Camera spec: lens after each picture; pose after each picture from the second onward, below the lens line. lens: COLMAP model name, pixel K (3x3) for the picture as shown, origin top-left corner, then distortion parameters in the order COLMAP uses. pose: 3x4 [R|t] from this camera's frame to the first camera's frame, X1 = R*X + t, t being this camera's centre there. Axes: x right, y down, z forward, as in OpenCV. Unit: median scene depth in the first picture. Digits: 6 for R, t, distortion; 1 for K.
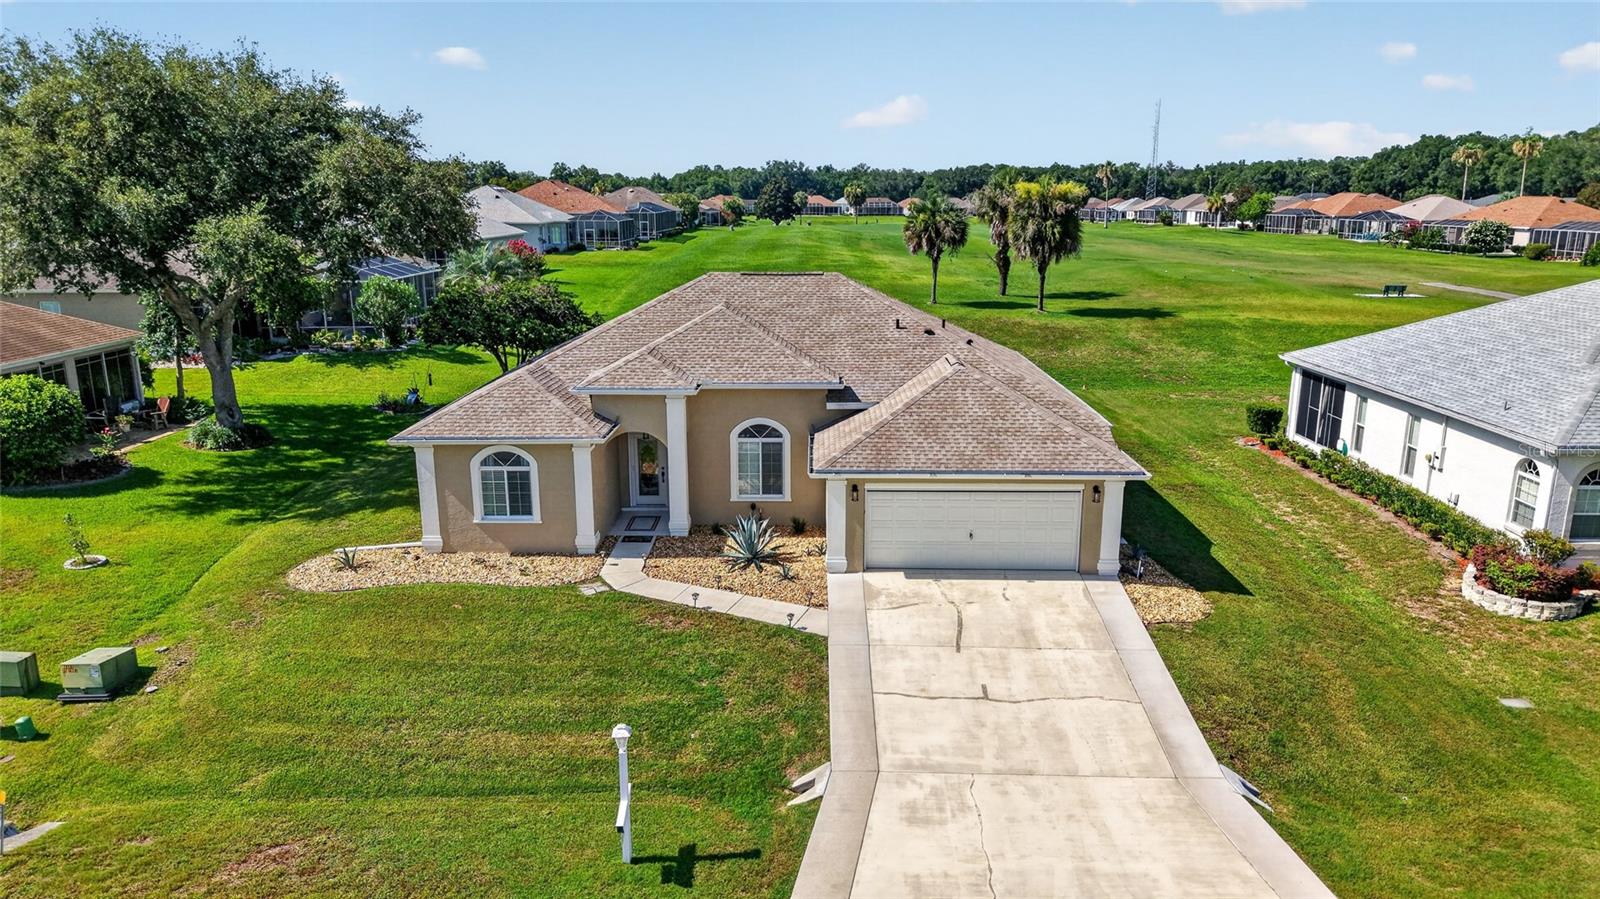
lens RADIAL K [[1068.8, 0, 800.0], [0, 1068.8, 449.5], [0, 0, 1]] dist [0.045348, -0.071033]
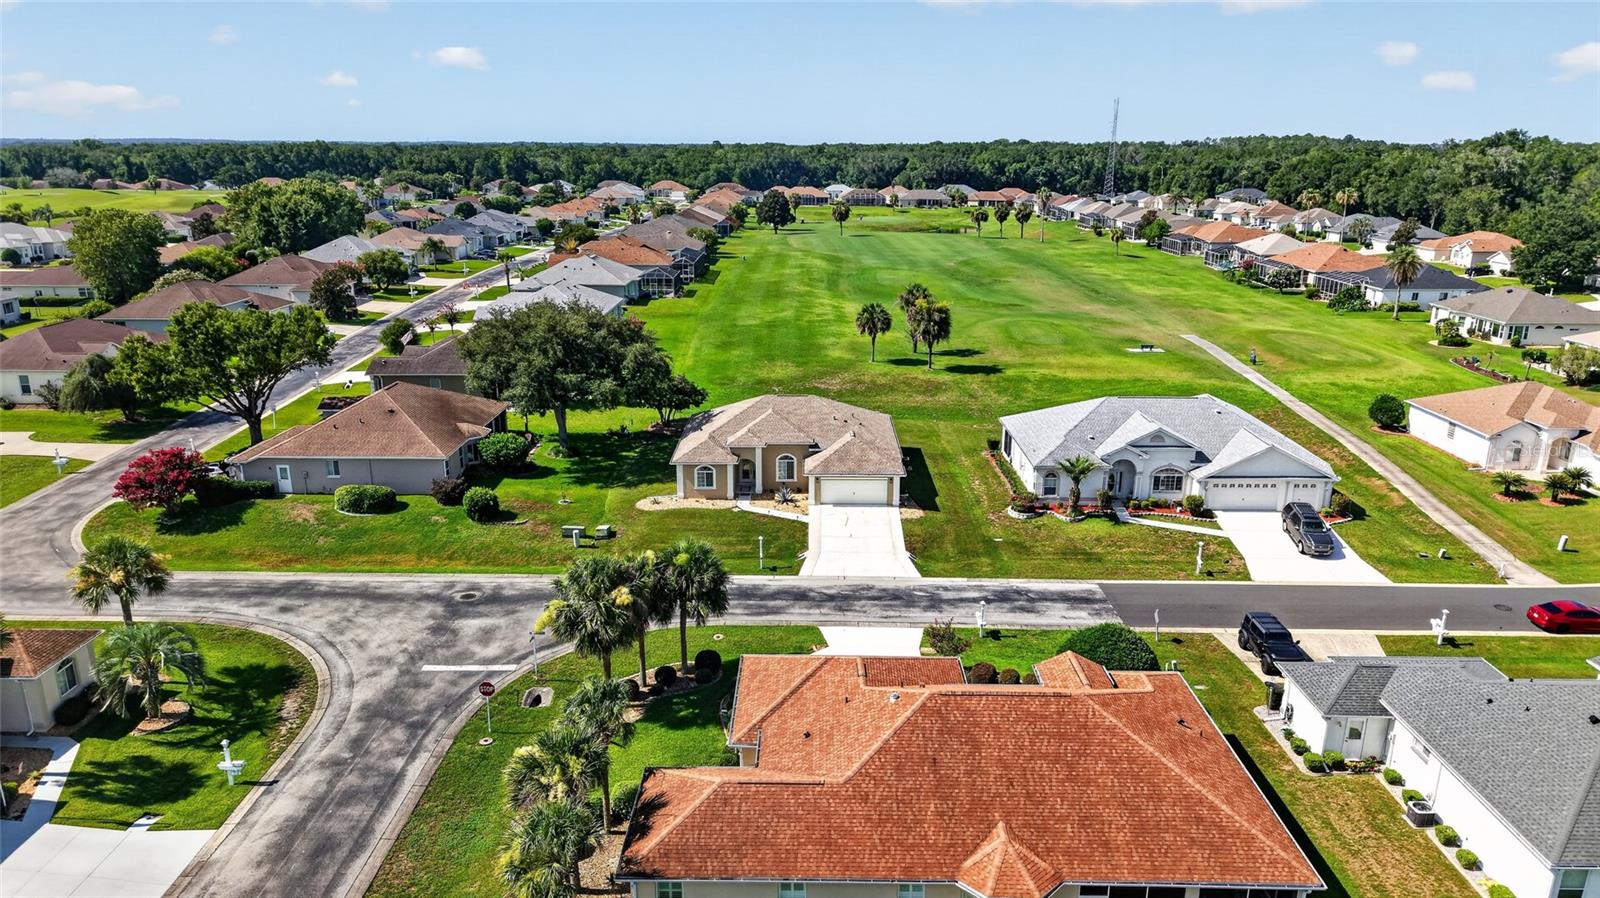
lens RADIAL K [[1068.8, 0, 800.0], [0, 1068.8, 449.0], [0, 0, 1]] dist [0.045348, -0.071033]
pose [[0.999975, 0.000534, 0.007086, -0.020824], [-0.000844, 0.999040, 0.043807, -0.173653], [-0.007056, -0.043812, 0.999015, -1.977113]]
